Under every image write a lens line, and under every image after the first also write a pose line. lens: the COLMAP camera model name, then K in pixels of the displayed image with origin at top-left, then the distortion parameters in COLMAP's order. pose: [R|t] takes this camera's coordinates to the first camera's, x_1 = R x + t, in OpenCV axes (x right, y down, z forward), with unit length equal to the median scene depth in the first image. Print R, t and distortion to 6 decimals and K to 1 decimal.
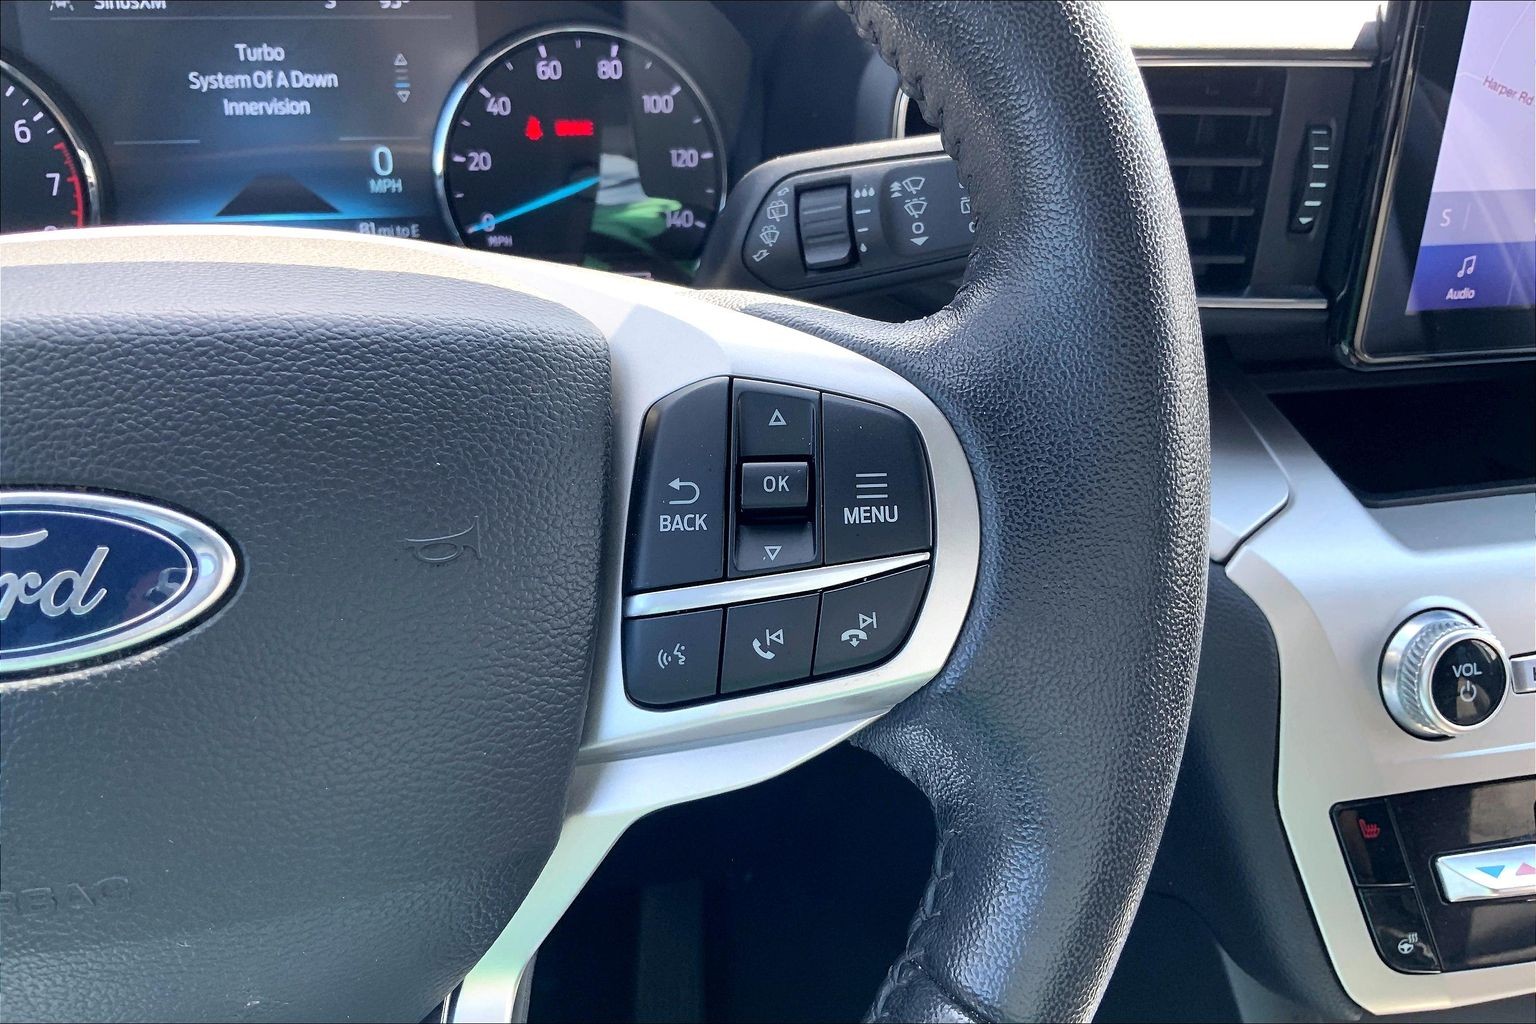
lens RADIAL K [[1255.4, 0, 737.7], [0, 1255.4, 515.4], [0, 0, 1]] dist [0.053741, -0.122343]
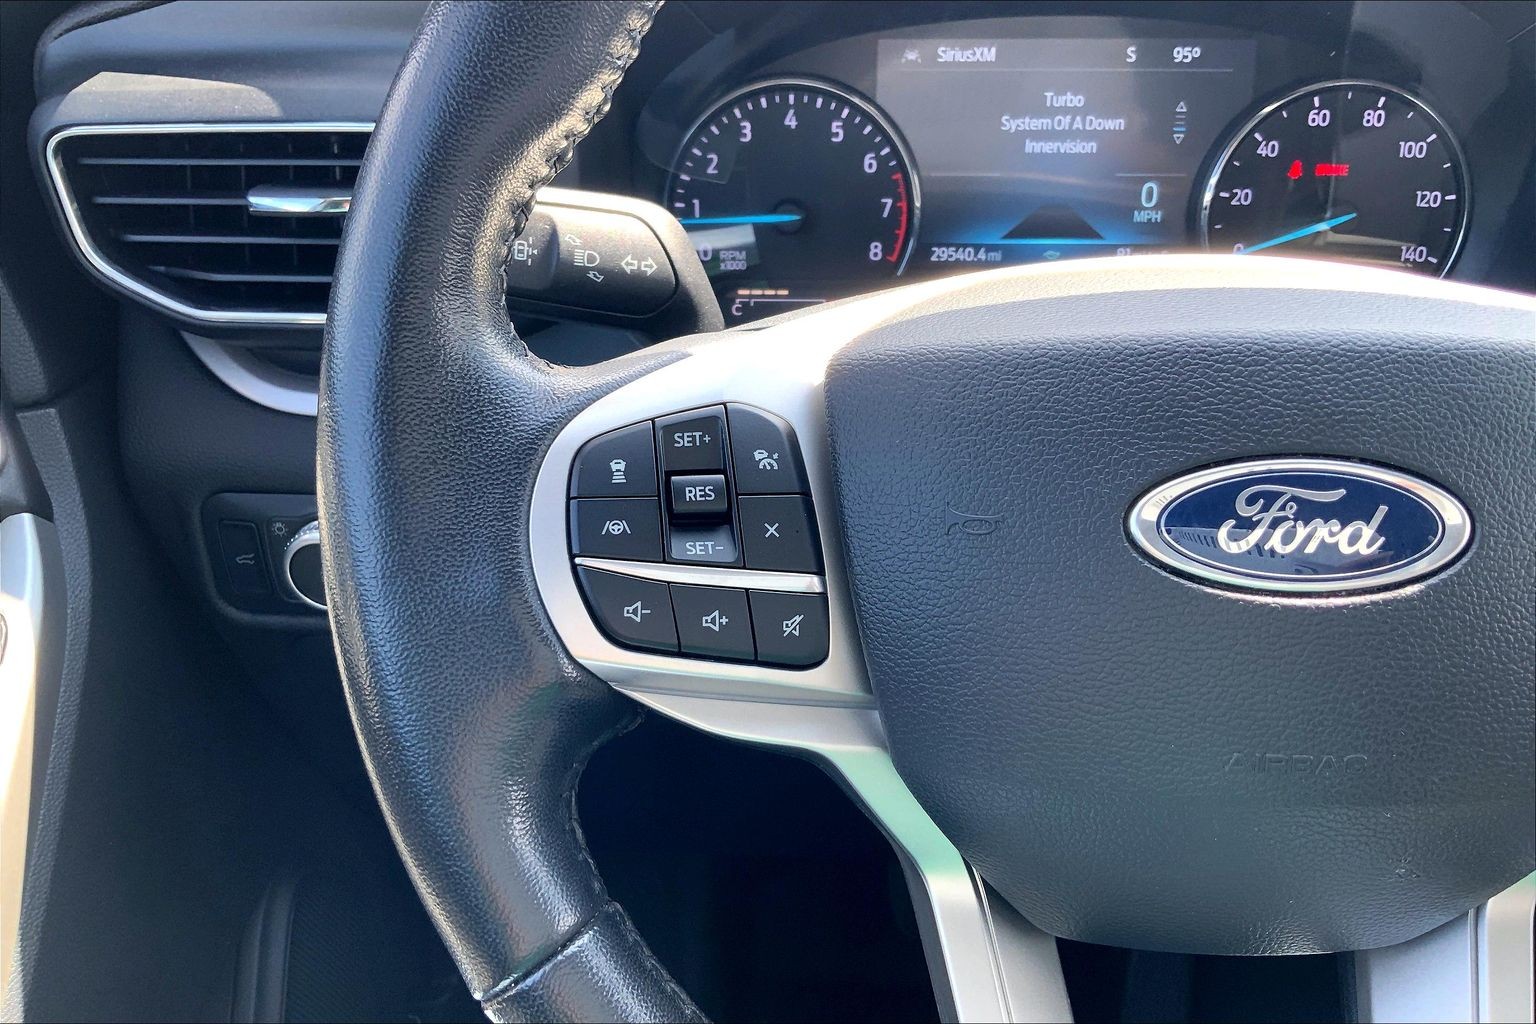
lens RADIAL K [[1255.4, 0, 737.7], [0, 1255.4, 515.4], [0, 0, 1]] dist [0.053741, -0.122343]
pose [[0.970266, 0.085739, -0.226348, -0.372353], [-0.087801, 0.996138, 0.000960, 0.040438], [0.225557, 0.018942, 0.974046, -0.194622]]
